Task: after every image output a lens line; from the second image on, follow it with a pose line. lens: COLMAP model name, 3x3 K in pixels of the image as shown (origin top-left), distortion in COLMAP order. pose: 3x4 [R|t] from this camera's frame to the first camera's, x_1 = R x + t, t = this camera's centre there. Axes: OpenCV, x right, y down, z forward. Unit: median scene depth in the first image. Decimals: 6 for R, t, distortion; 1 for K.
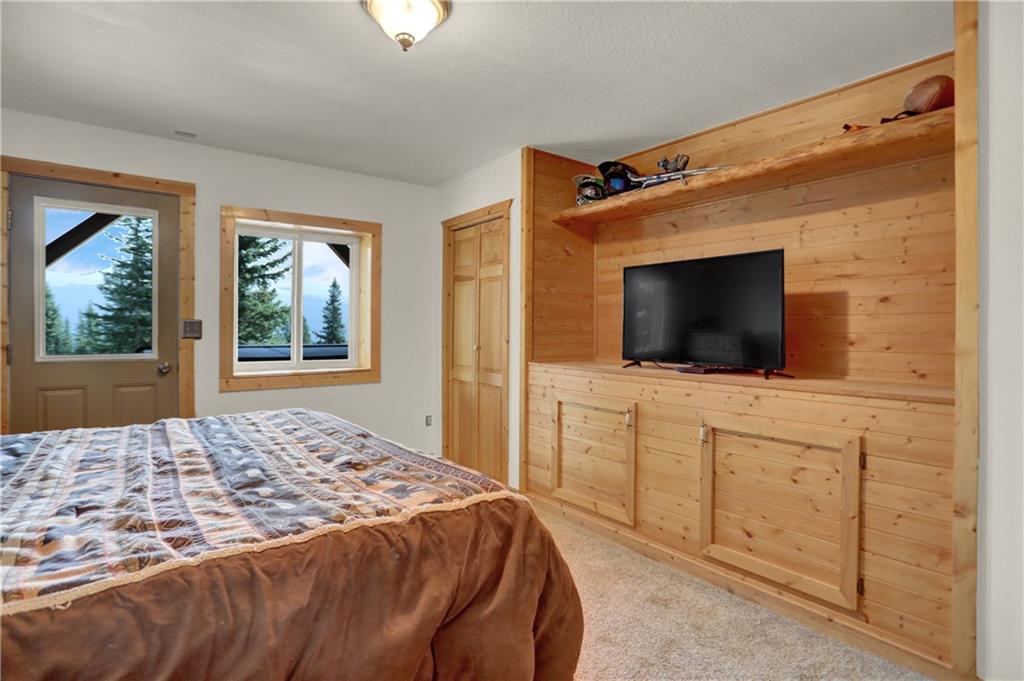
lens RADIAL K [[506.3, 0, 513.1], [0, 506.3, 339.5], [0, 0, 1]] dist [-0.044578, 0.005595]
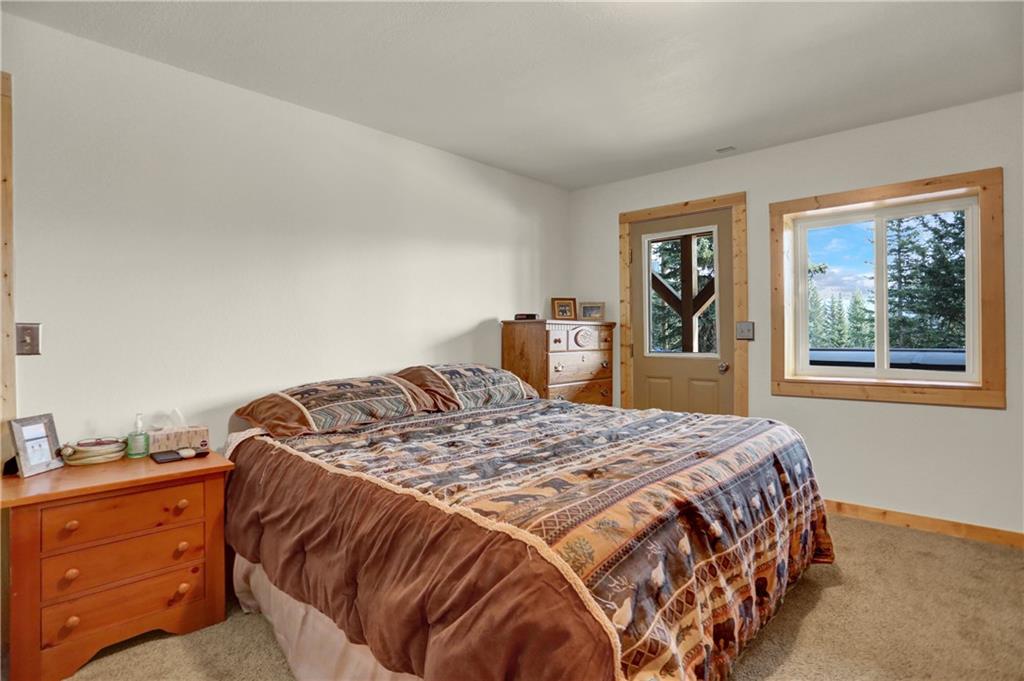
lens RADIAL K [[506.3, 0, 512.6], [0, 506.3, 335.5], [0, 0, 1]] dist [-0.044578, 0.005595]
pose [[0.192323, -0.002544, -0.981328, 0.295181], [-0.008346, 0.999956, -0.004228, -0.003083], [0.981296, 0.009003, 0.192293, 0.323133]]
